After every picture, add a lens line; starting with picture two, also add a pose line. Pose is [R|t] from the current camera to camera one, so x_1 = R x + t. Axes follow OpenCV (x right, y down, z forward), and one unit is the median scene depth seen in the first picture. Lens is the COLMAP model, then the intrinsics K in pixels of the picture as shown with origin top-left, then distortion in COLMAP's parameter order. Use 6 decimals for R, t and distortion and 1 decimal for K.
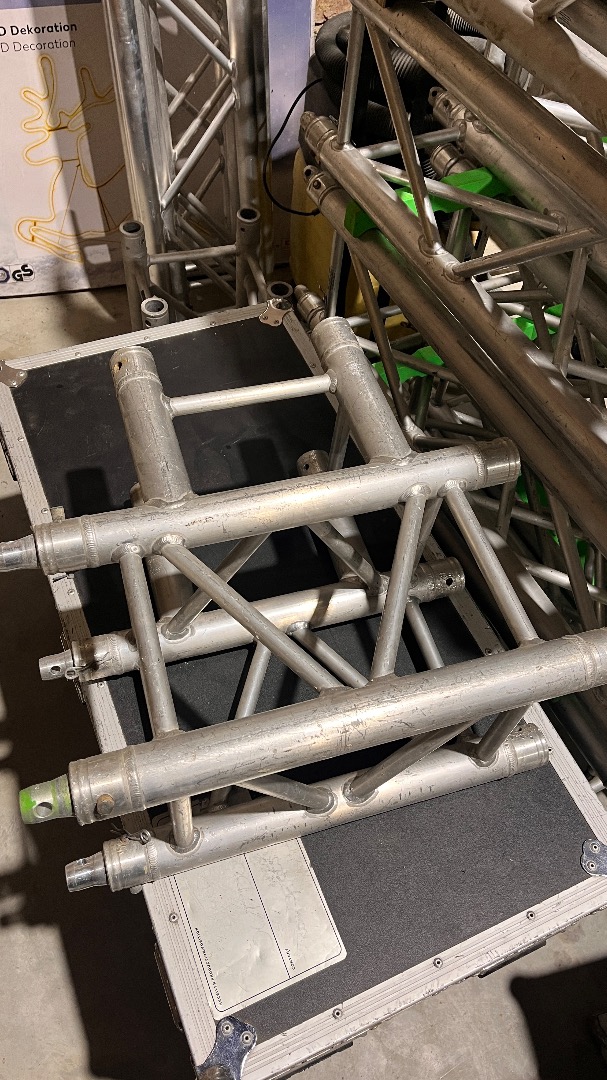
lens RADIAL K [[812.7, 0, 306.8], [0, 812.7, 534.1], [0, 0, 1]] dist [0.070853, -0.098916]
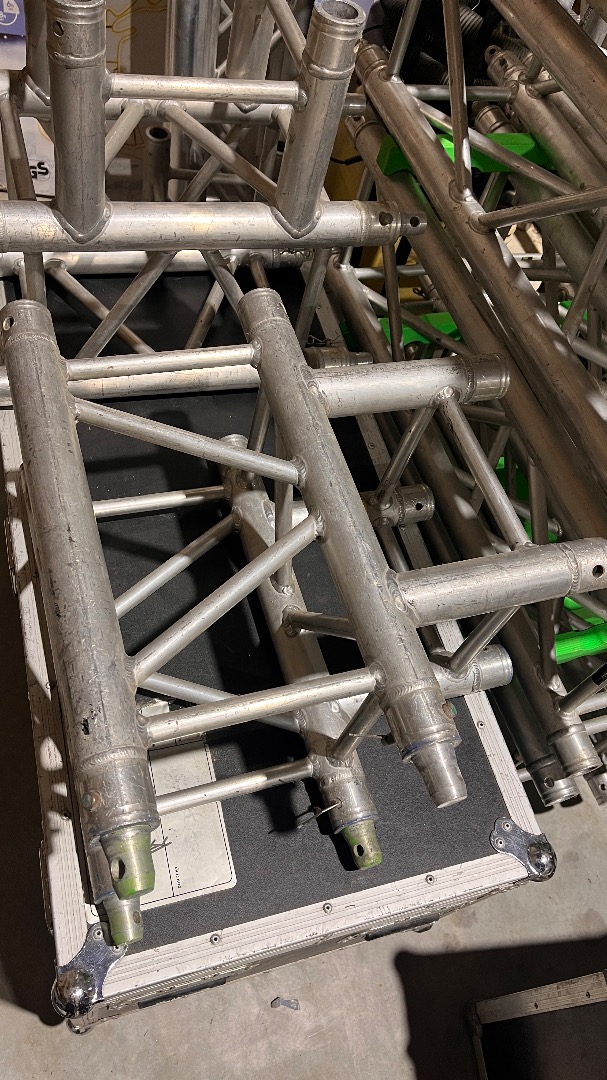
lens RADIAL K [[812.7, 0, 306.1], [0, 812.7, 540.3], [0, 0, 1]] dist [0.070853, -0.098916]
pose [[0.981835, 0.186219, 0.036375, 0.012031], [-0.186852, 0.982277, 0.014811, 0.056211], [-0.032972, -0.021338, 0.999228, 0.030015]]
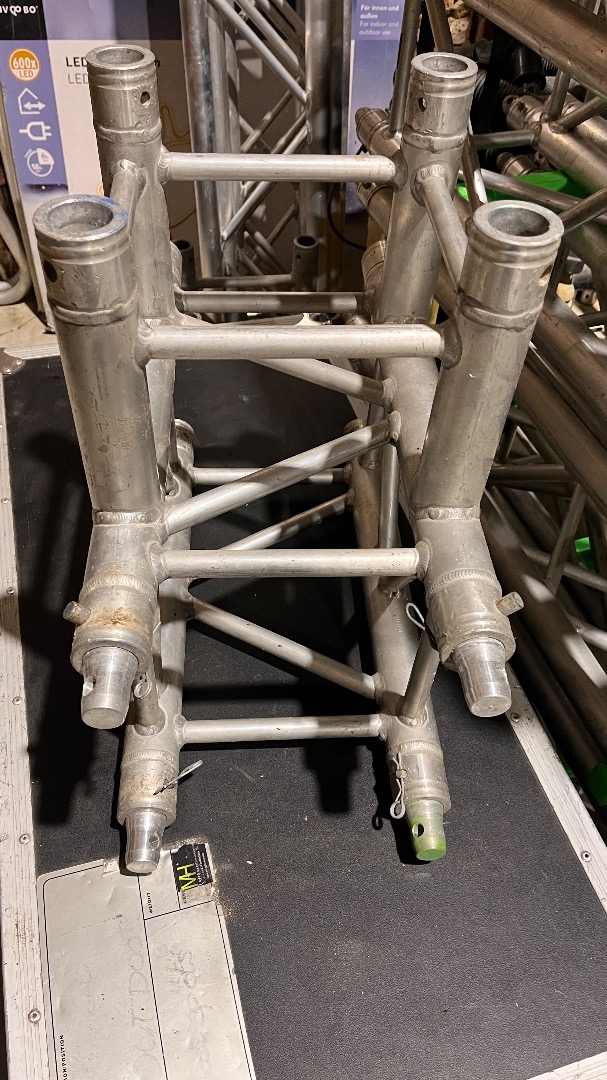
lens RADIAL K [[812.7, 0, 300.9], [0, 812.7, 534.3], [0, 0, 1]] dist [0.070853, -0.098916]
pose [[0.988873, 0.088972, -0.119227, 0.079768], [-0.103529, 0.987110, -0.122045, 0.068700], [0.106831, 0.133030, 0.985338, 0.152455]]
